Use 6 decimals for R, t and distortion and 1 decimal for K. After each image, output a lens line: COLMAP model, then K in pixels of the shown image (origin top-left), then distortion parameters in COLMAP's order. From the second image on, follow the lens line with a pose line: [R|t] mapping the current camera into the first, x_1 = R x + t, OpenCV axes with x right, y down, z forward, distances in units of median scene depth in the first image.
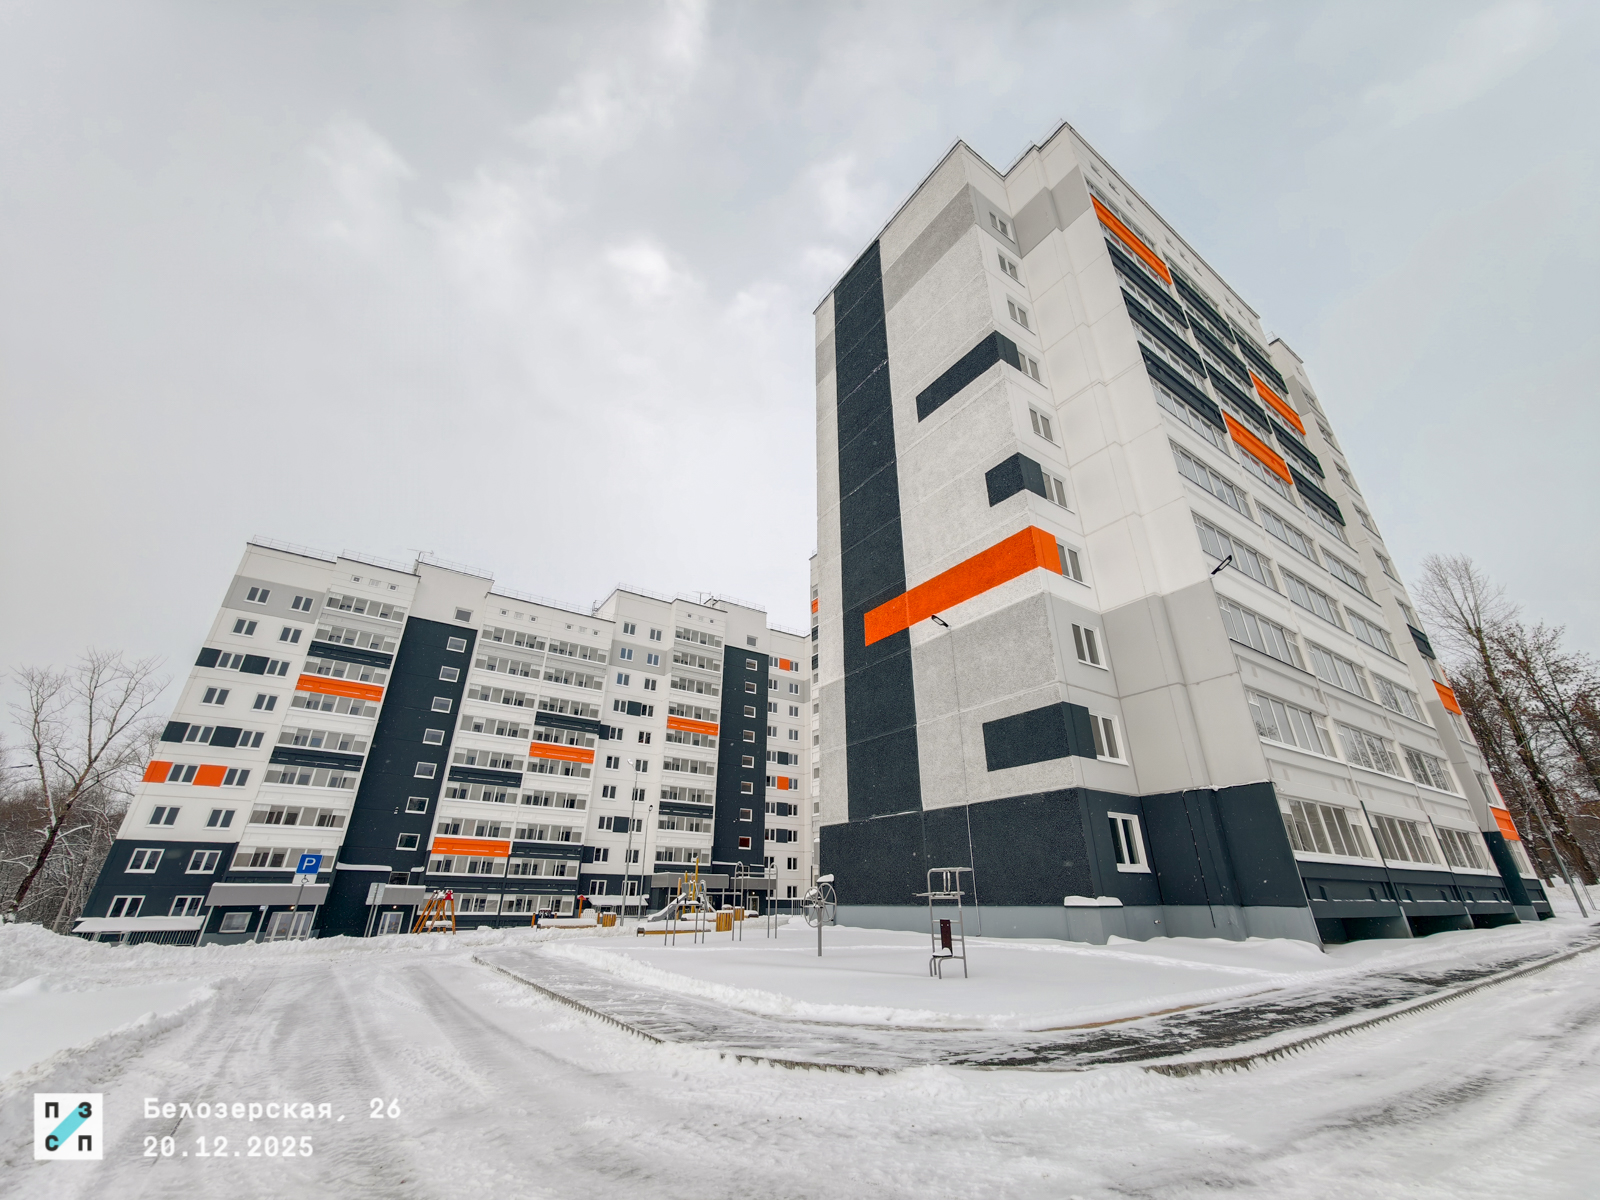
lens RADIAL K [[637.6, 0, 789.1], [0, 637.6, 597.9], [0, 0, 1]] dist [-0.015274, 0.001144]
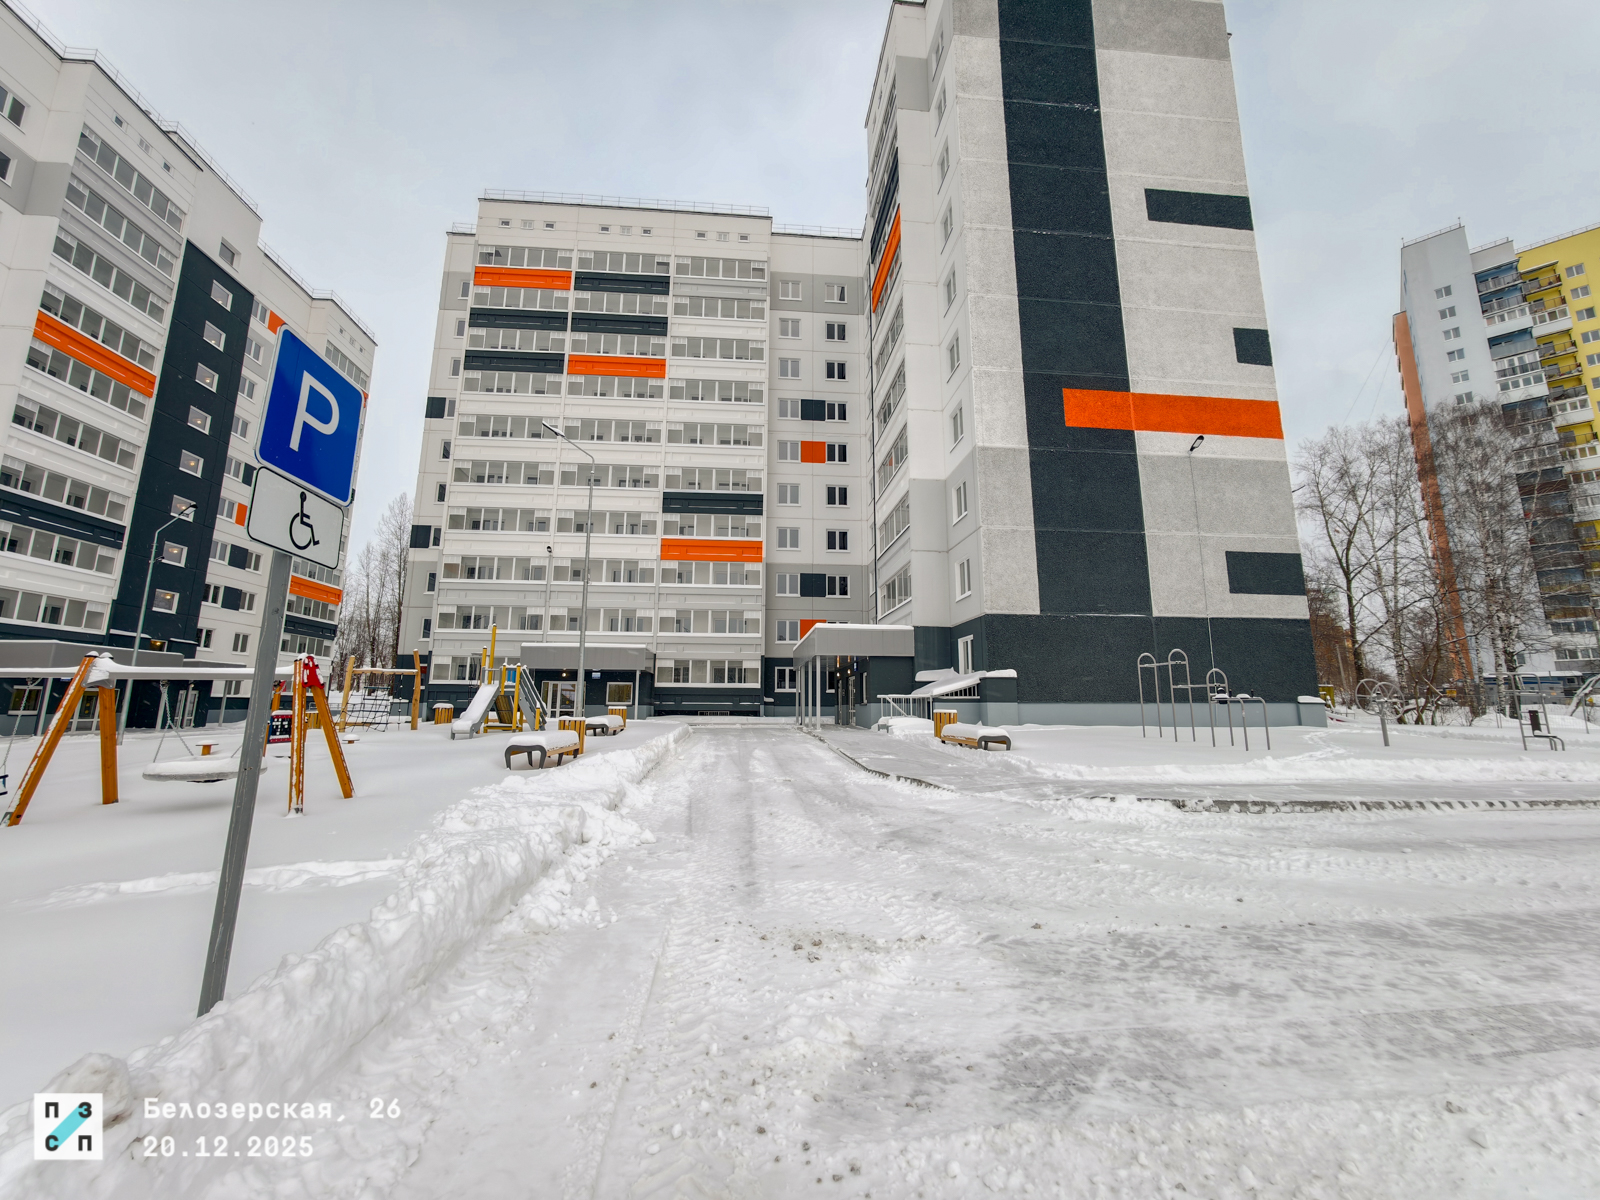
lens RADIAL K [[637.6, 0, 803.8], [0, 637.6, 591.0], [0, 0, 1]] dist [-0.015274, 0.001144]
pose [[0.471826, 0.153840, 0.868167, -0.784532], [-0.381230, 0.923454, 0.043552, 0.392825], [-0.795012, -0.351520, 0.494358, 0.809235]]
